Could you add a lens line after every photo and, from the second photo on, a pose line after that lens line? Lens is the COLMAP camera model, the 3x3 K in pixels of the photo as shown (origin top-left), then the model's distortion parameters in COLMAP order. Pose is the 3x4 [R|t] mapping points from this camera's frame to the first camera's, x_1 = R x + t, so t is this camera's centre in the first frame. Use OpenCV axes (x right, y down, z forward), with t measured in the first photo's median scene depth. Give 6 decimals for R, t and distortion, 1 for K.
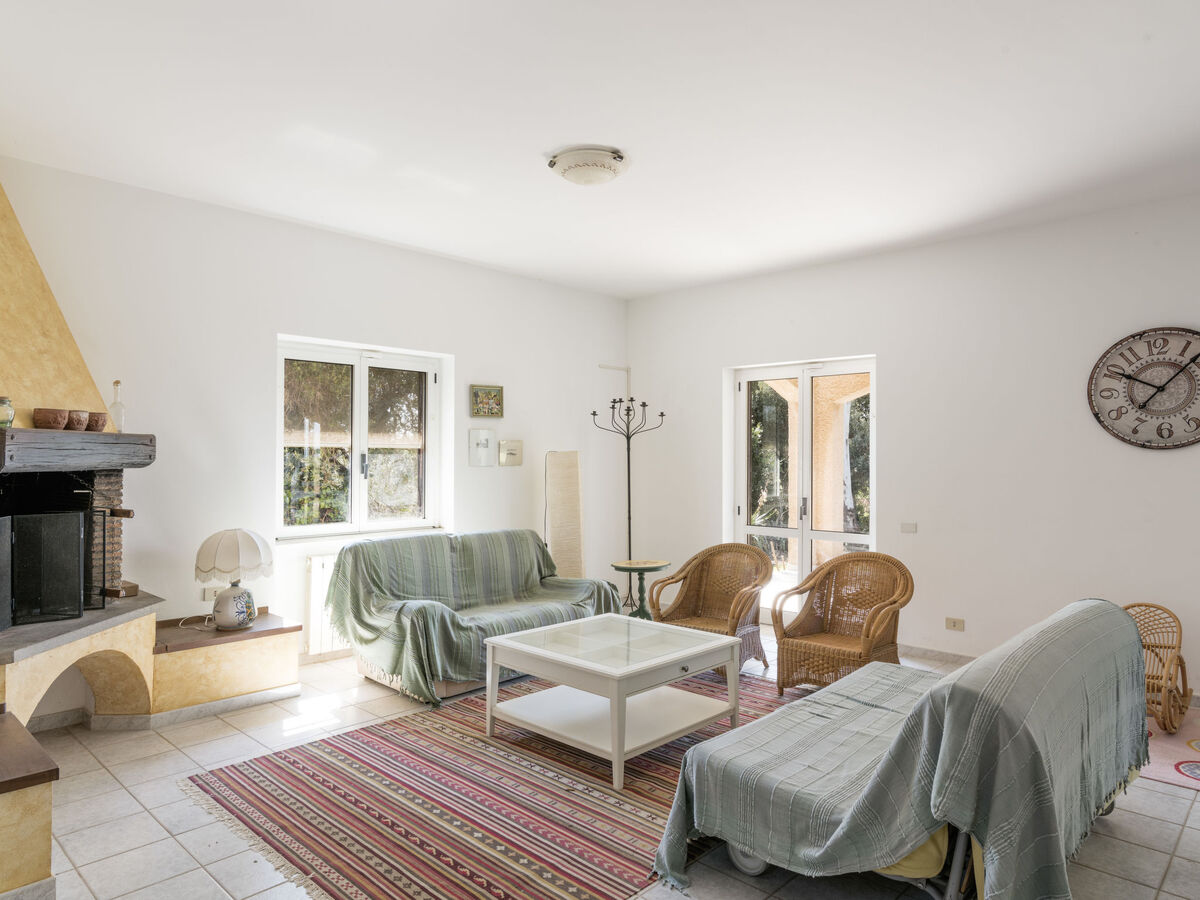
lens RADIAL K [[756.2, 0, 623.1], [0, 756.2, 453.4], [0, 0, 1]] dist [0.001087, -0.001203]
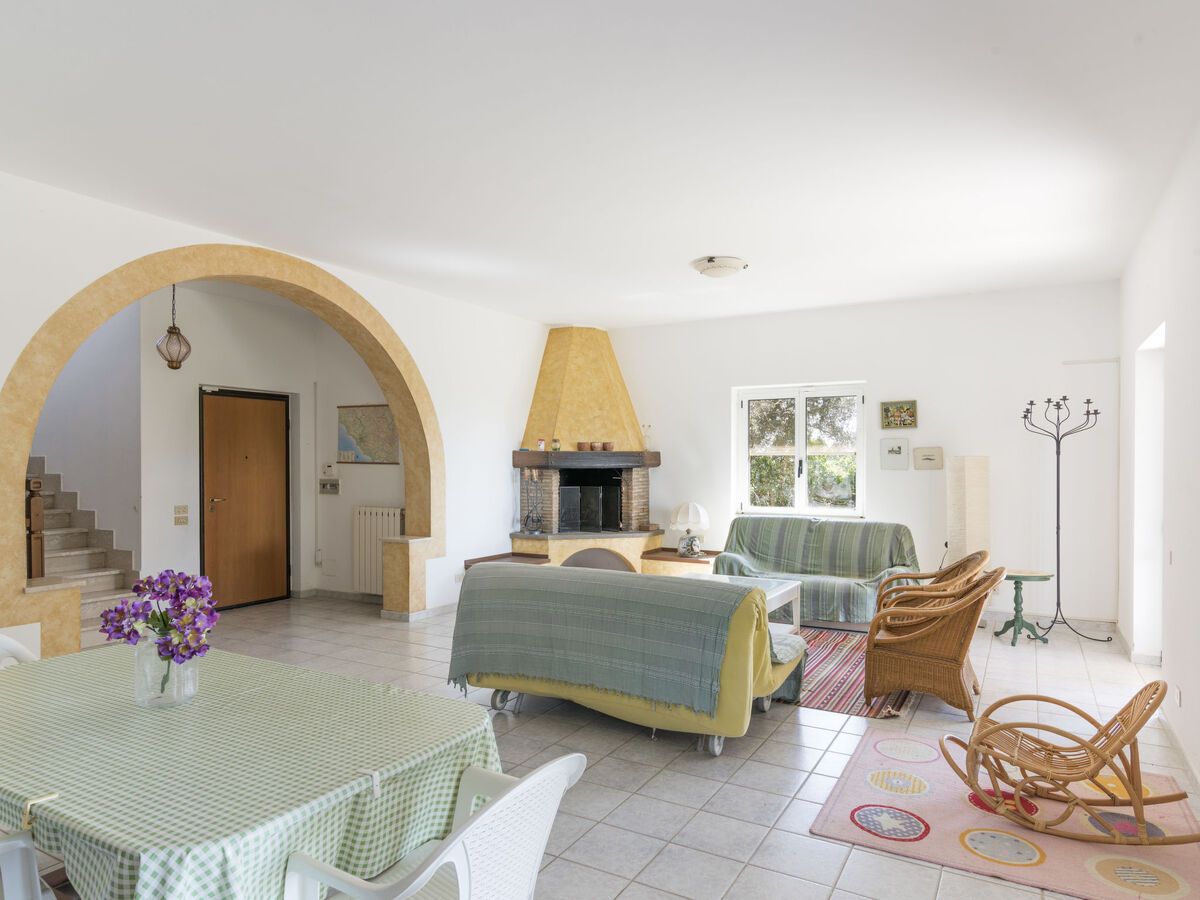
lens RADIAL K [[756.2, 0, 573.5], [0, 756.2, 470.1], [0, 0, 1]] dist [0.001087, -0.001203]
pose [[0.201421, 0.007380, -0.979477, 1.127737], [0.005236, 0.999949, 0.008611, 0.006276], [0.979491, -0.006863, 0.201372, 0.340841]]
